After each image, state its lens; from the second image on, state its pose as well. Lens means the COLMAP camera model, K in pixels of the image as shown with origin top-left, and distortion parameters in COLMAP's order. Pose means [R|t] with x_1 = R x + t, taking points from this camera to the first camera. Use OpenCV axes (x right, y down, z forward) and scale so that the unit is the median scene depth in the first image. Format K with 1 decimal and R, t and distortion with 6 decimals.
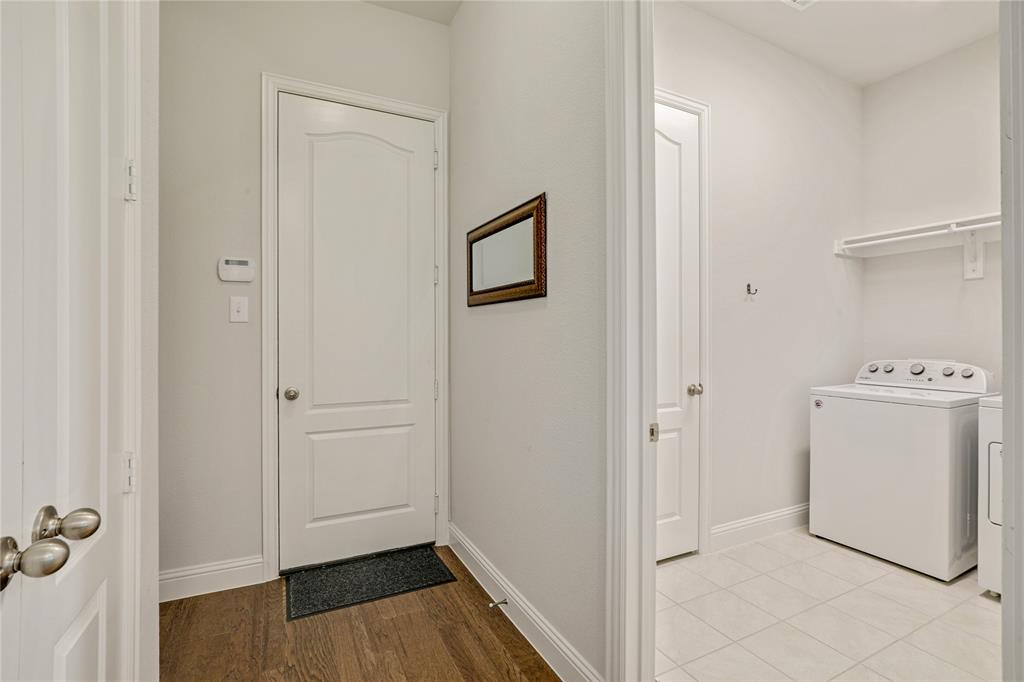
lens RADIAL K [[476.2, 0, 515.4], [0, 476.2, 337.0], [0, 0, 1]] dist [-0.025509, -0.000505]
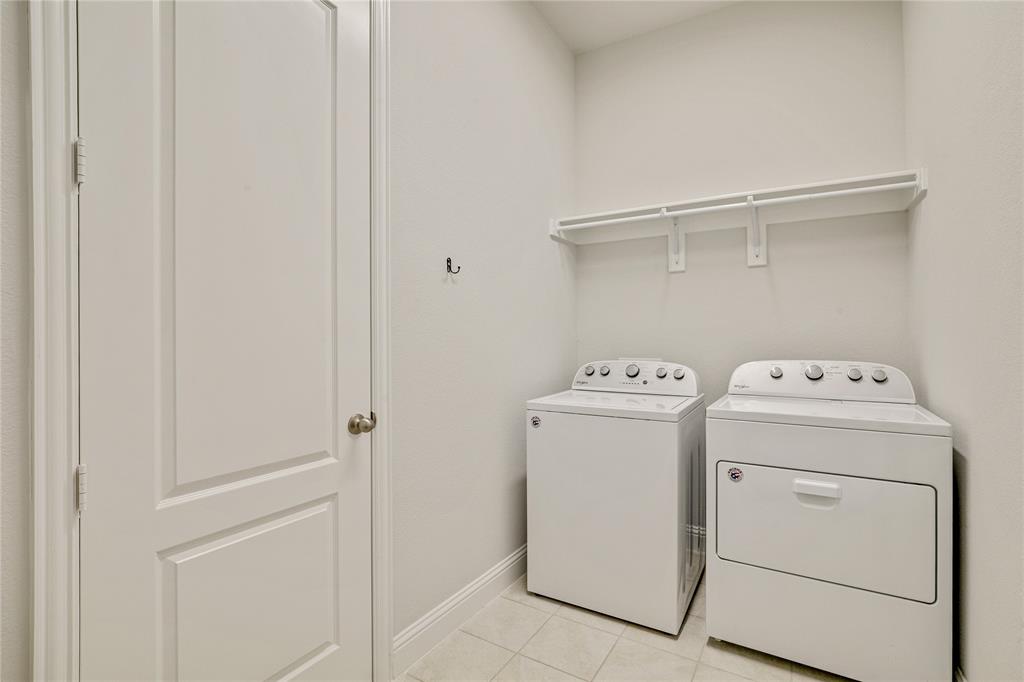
lens RADIAL K [[476.2, 0, 505.6], [0, 476.2, 337.7], [0, 0, 1]] dist [-0.025509, -0.000505]
pose [[0.865293, -0.007941, 0.501204, 0.211027], [0.004509, 0.999957, 0.008059, -0.001239], [-0.501247, -0.004713, 0.865292, 0.349635]]
